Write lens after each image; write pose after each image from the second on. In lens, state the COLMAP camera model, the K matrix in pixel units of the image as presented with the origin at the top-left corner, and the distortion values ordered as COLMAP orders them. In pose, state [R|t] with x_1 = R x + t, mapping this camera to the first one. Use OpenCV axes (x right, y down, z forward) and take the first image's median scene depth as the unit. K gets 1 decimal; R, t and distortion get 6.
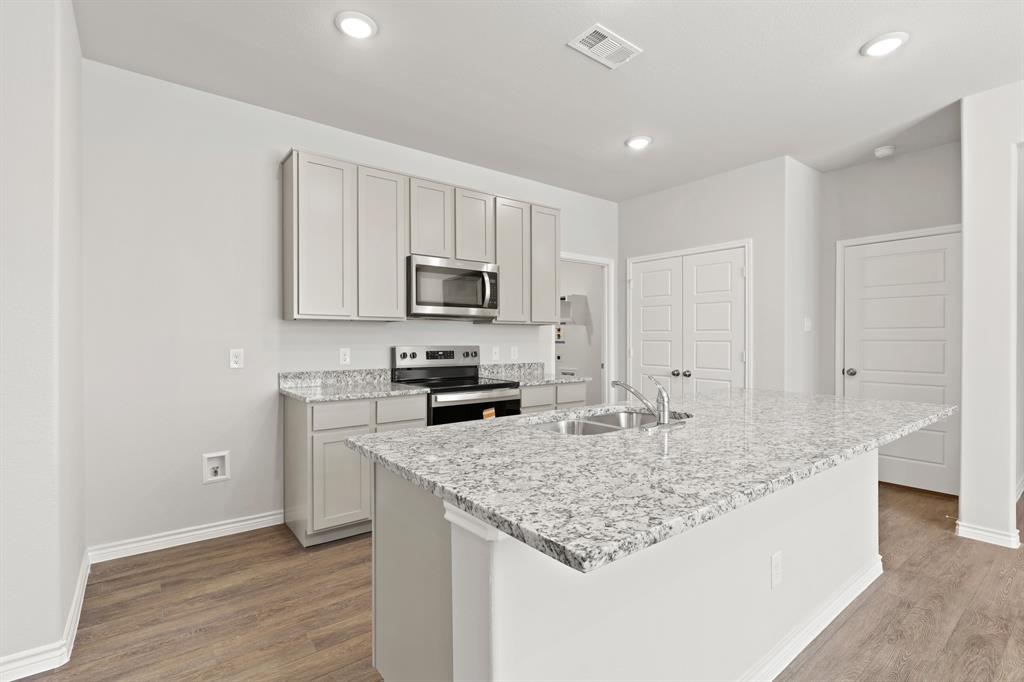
lens RADIAL K [[480.0, 0, 513.2], [0, 480.0, 341.1], [0, 0, 1]] dist [0.004153, -0.000602]
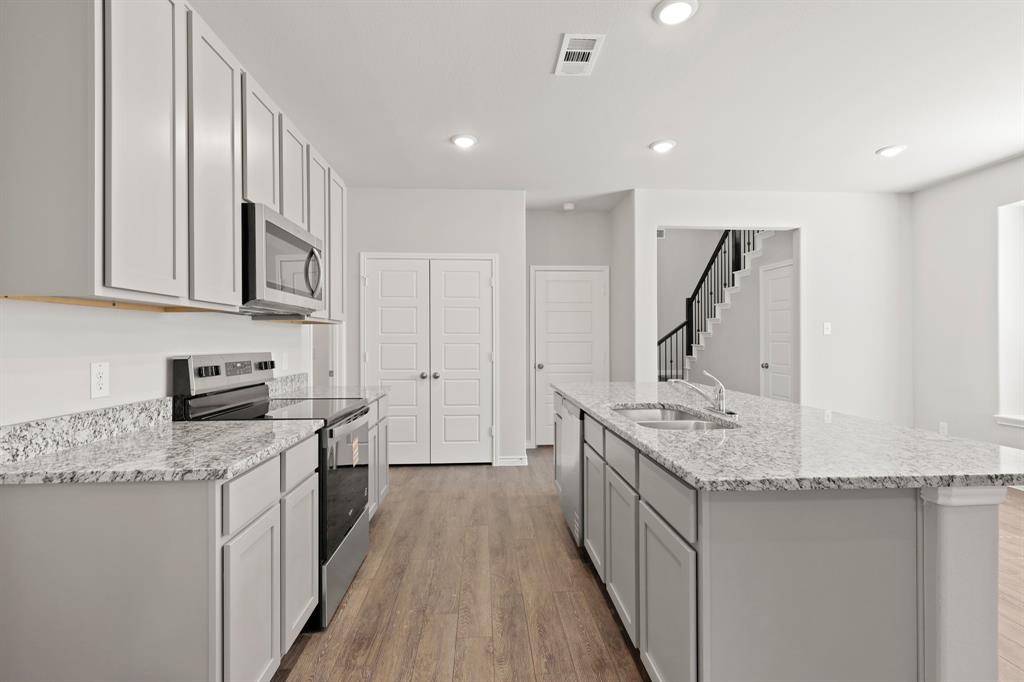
lens RADIAL K [[480.0, 0, 512.5], [0, 480.0, 339.5], [0, 0, 1]] dist [0.004153, -0.000602]
pose [[0.564997, -0.000148, 0.825093, -0.486496], [0.007502, 0.999960, -0.004958, -0.003164], [-0.825059, 0.008991, 0.564976, 0.362871]]
